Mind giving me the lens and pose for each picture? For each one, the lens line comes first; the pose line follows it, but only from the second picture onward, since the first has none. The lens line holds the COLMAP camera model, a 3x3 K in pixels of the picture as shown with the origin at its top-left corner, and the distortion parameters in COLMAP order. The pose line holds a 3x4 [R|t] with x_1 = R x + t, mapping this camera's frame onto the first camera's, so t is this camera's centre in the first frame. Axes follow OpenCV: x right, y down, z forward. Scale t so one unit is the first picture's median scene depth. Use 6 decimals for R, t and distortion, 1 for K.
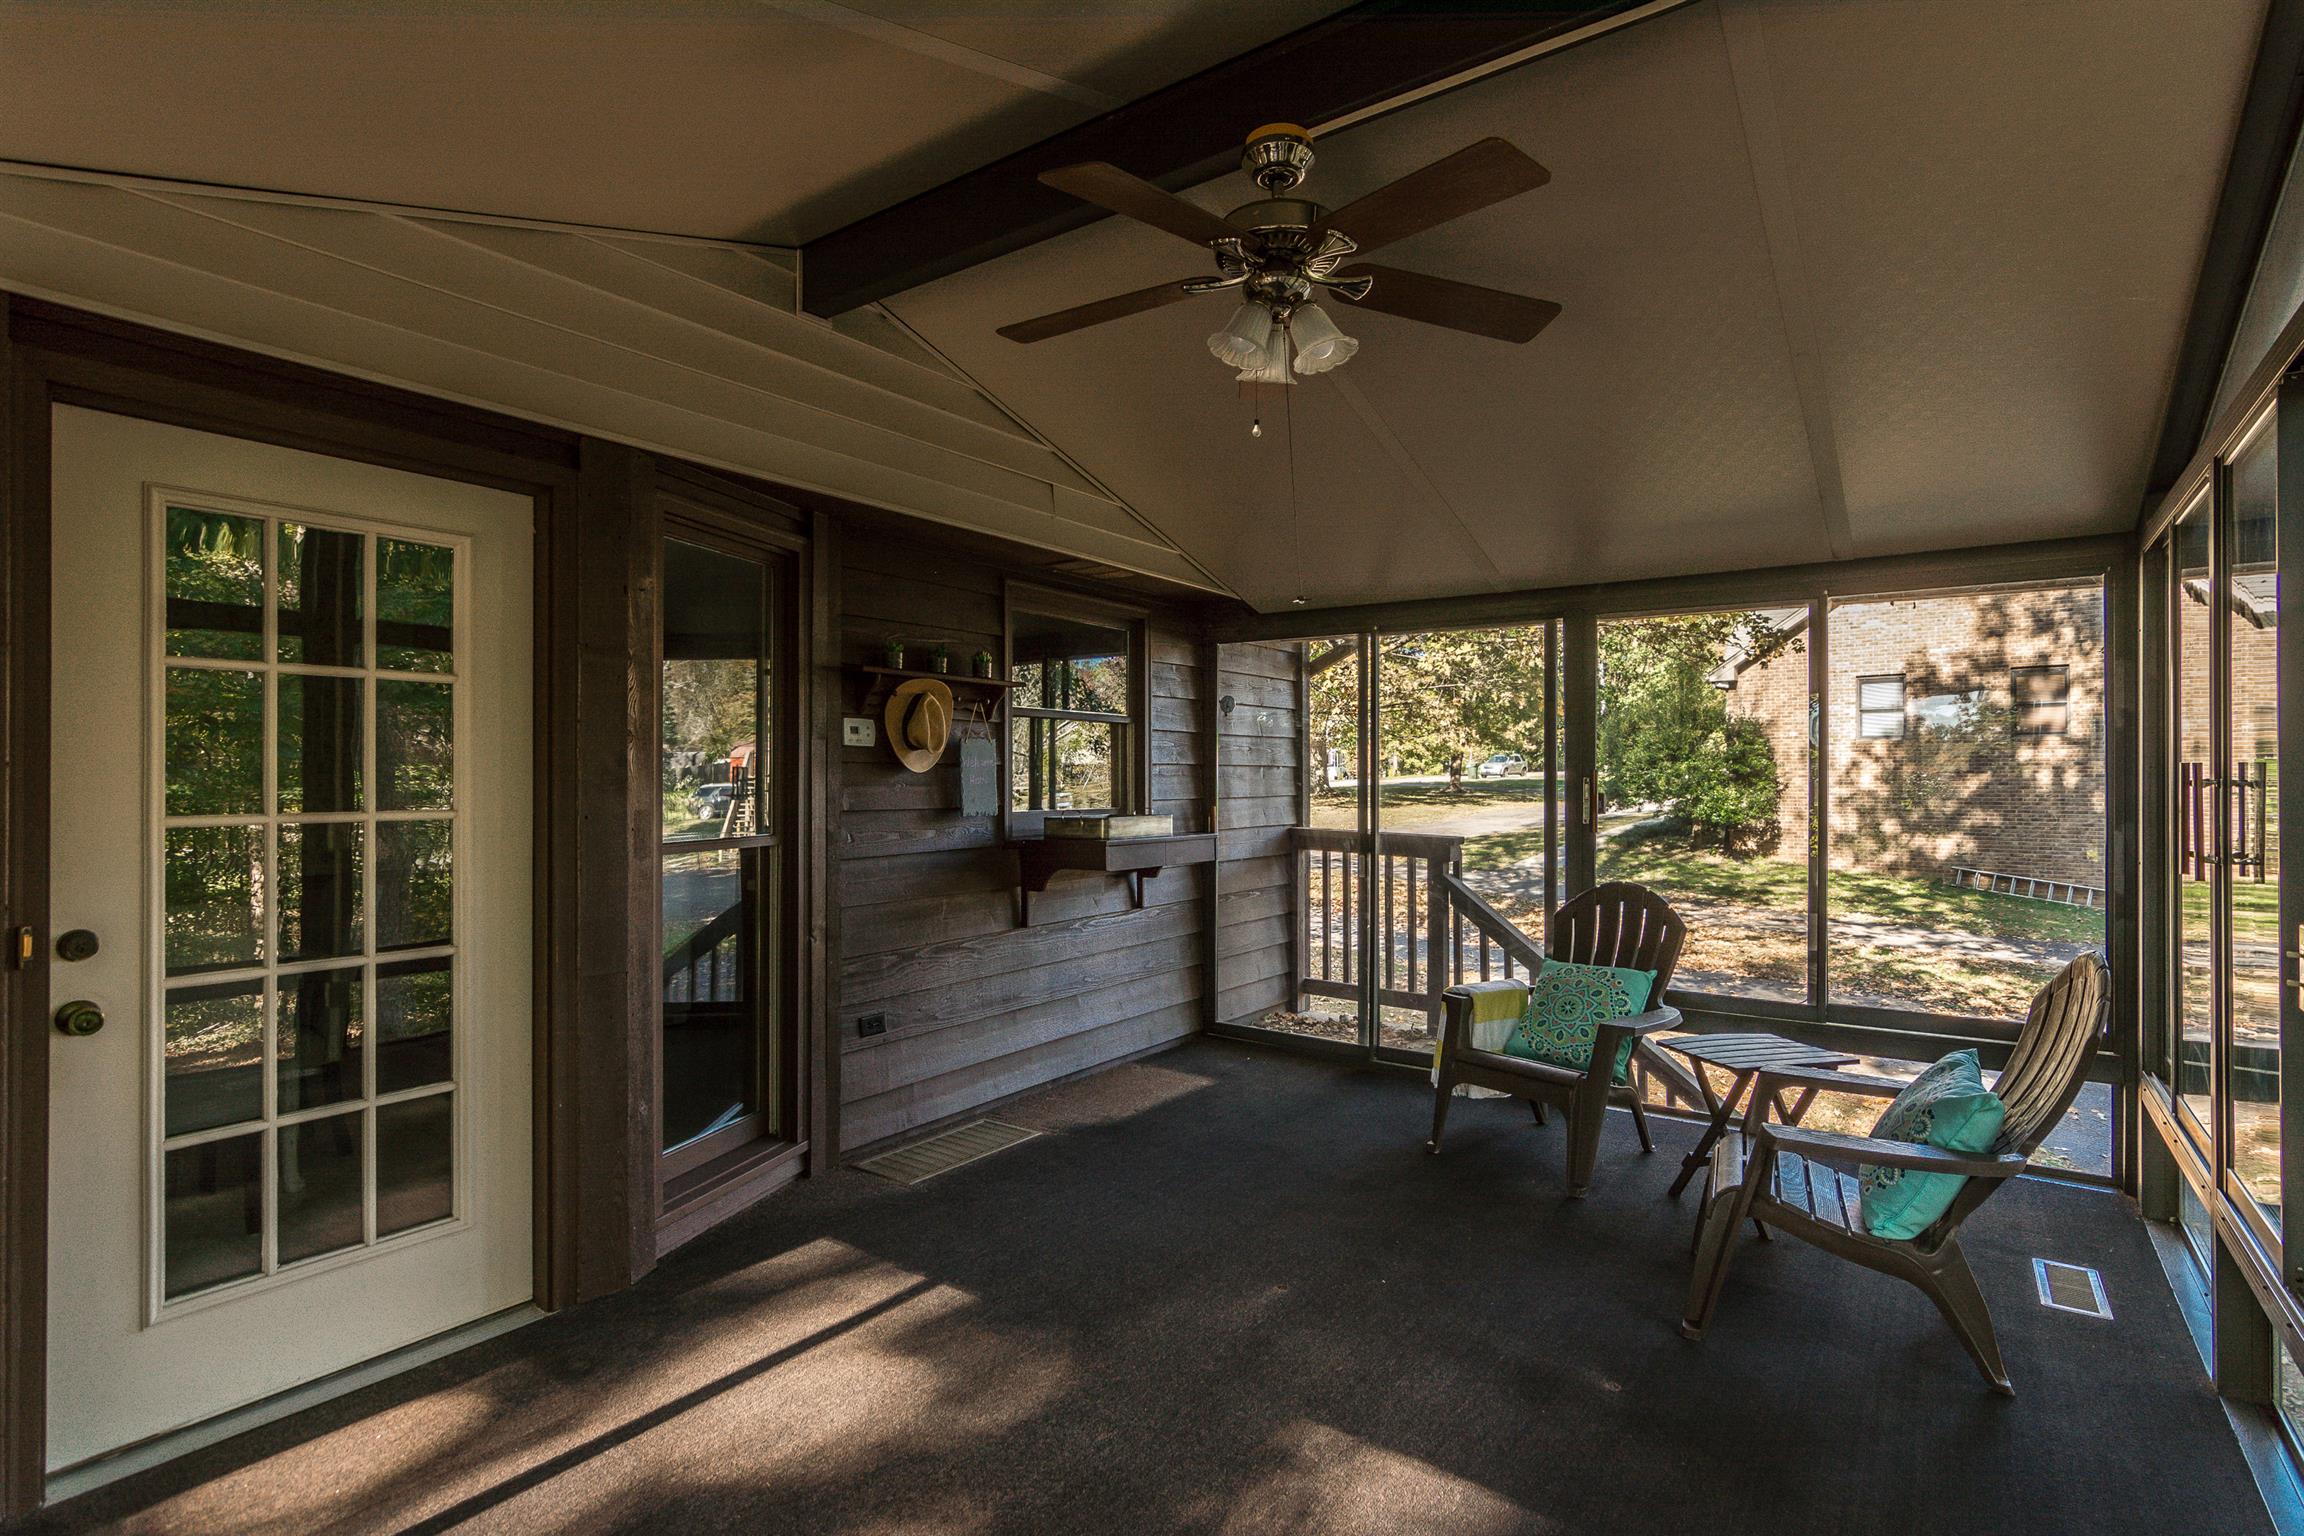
lens RADIAL K [[1113.9, 0, 1152.1], [0, 1113.9, 751.7], [0, 0, 1]] dist [-0.001968, -0.018151]
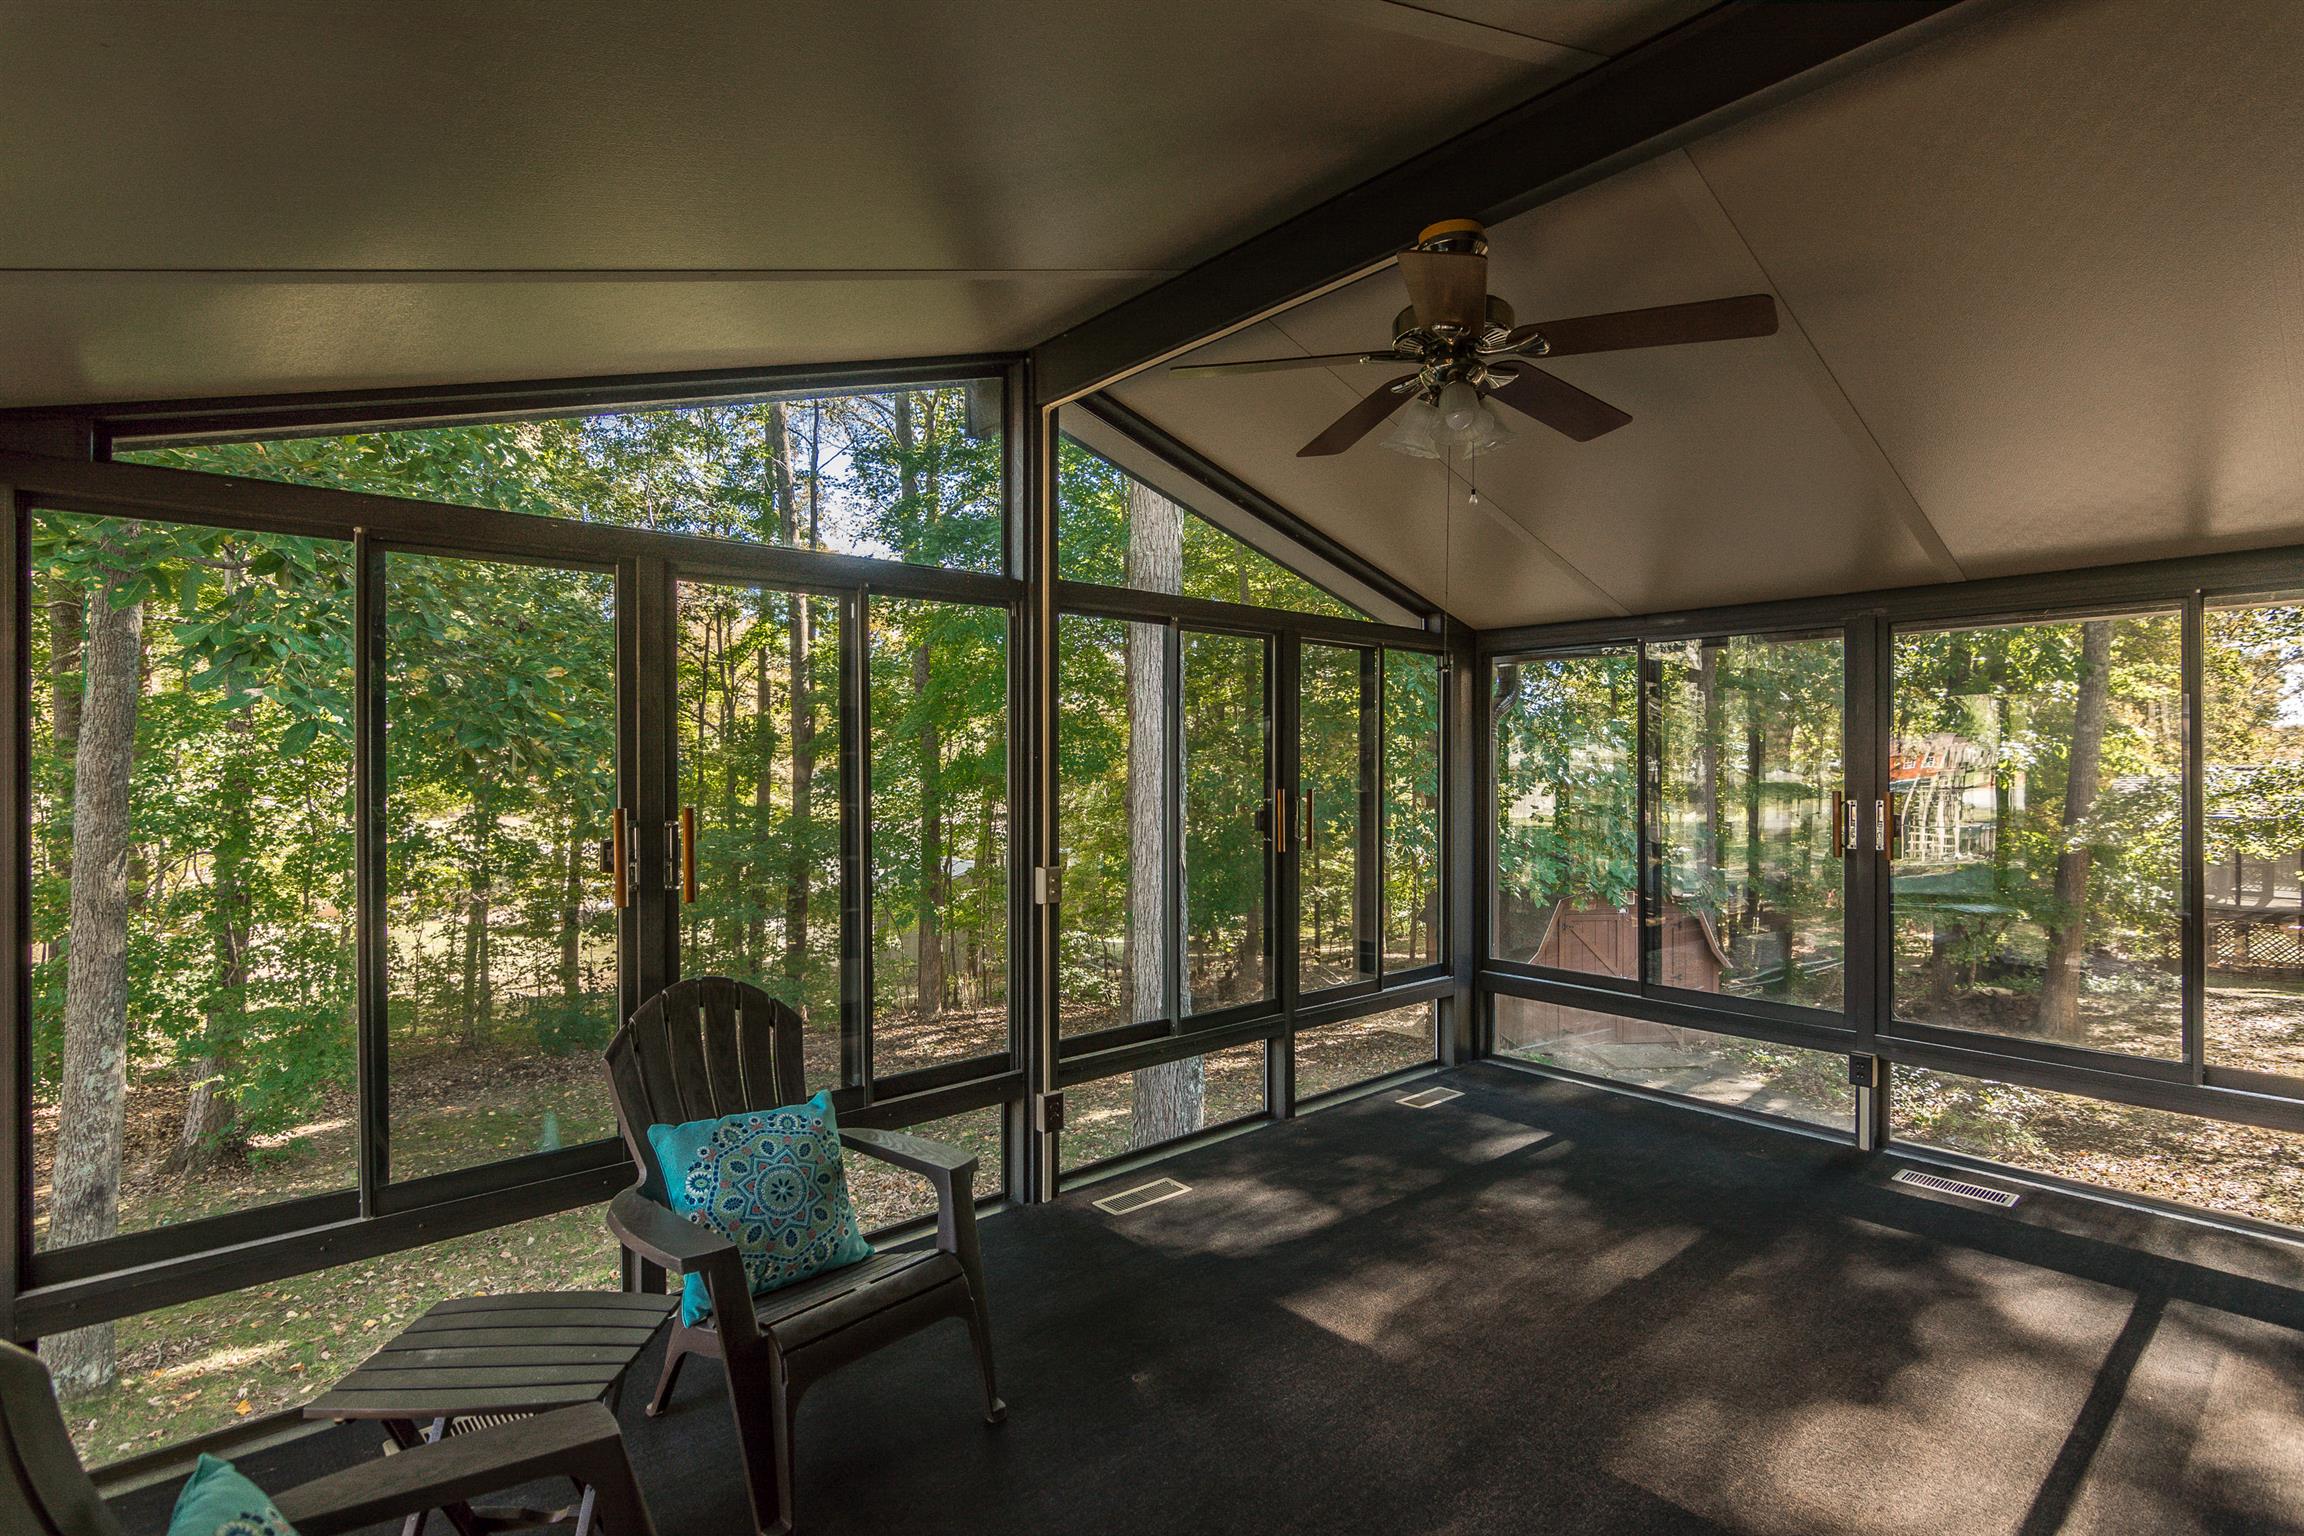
lens RADIAL K [[1113.9, 0, 1152.1], [0, 1113.9, 751.7], [0, 0, 1]] dist [-0.001968, -0.018151]
pose [[-0.972527, 0.002954, 0.232773, 0.143437], [-0.002147, 0.999763, -0.021658, -0.024413], [-0.232782, -0.021562, -0.972290, 2.108736]]
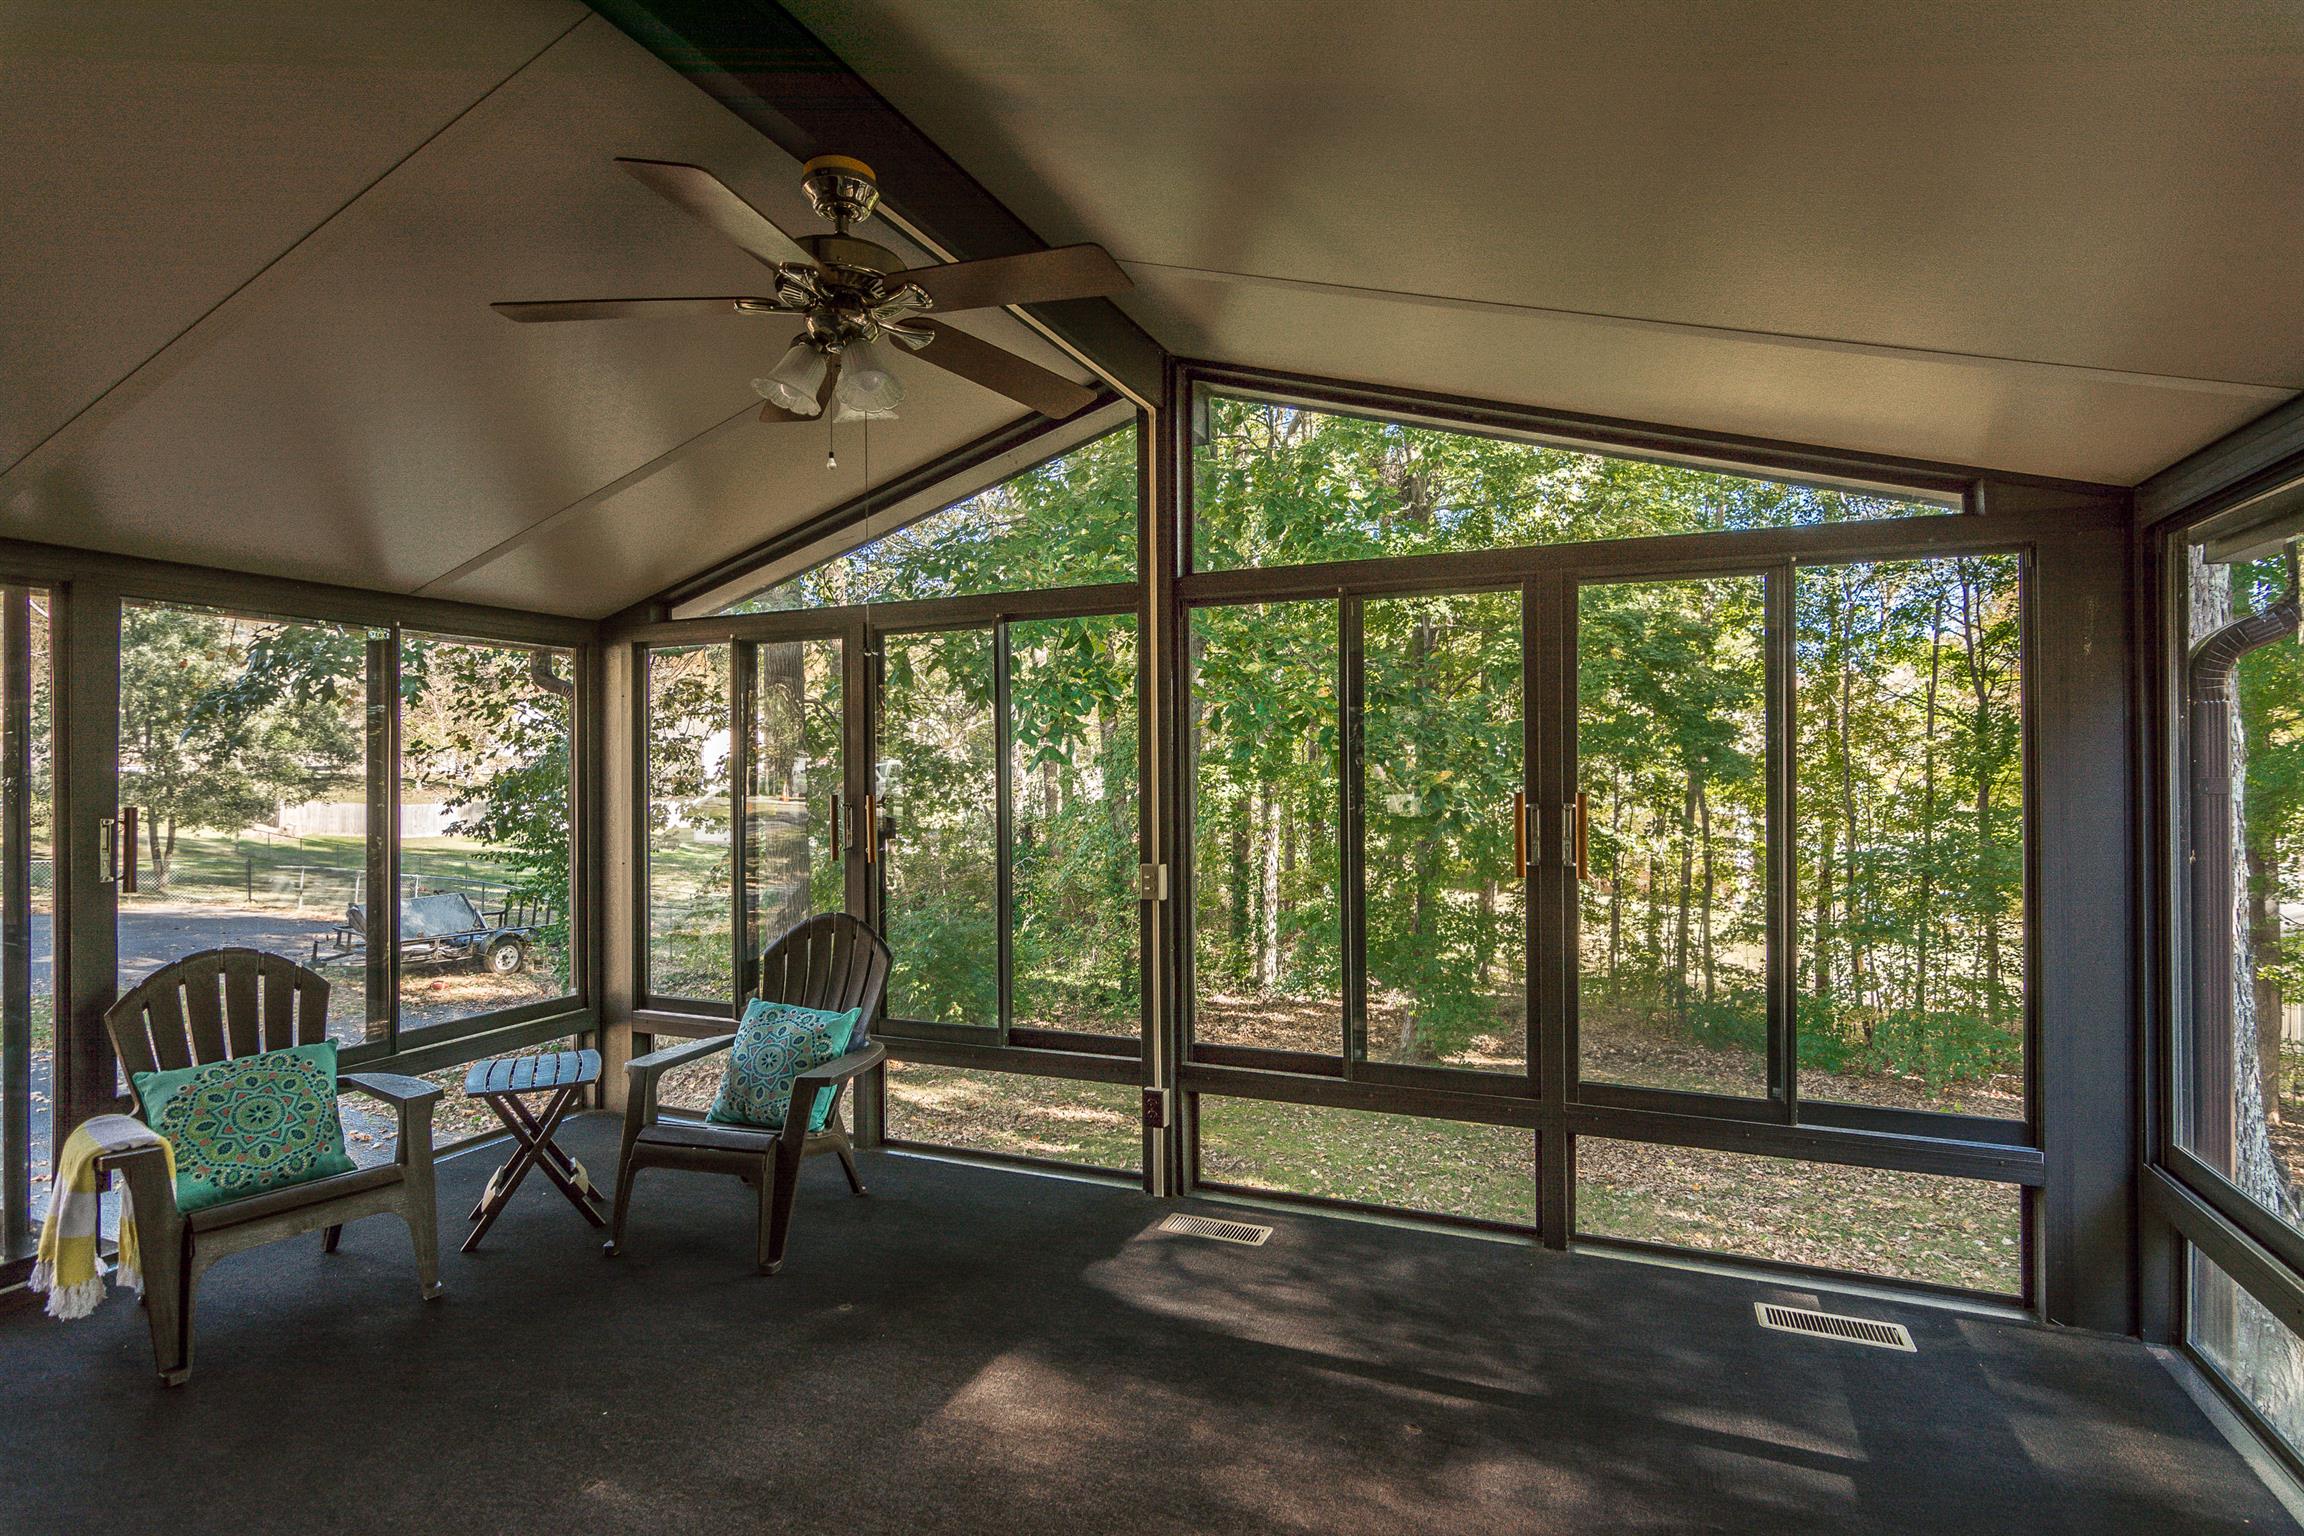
lens RADIAL K [[1113.9, 0, 1152.1], [0, 1113.9, 751.7], [0, 0, 1]] dist [-0.001968, -0.018151]
pose [[-0.209464, 0.013035, 0.977730, -0.886000], [-0.003513, 0.999895, -0.014084, -0.030392], [-0.977810, -0.006385, -0.209396, 0.943779]]
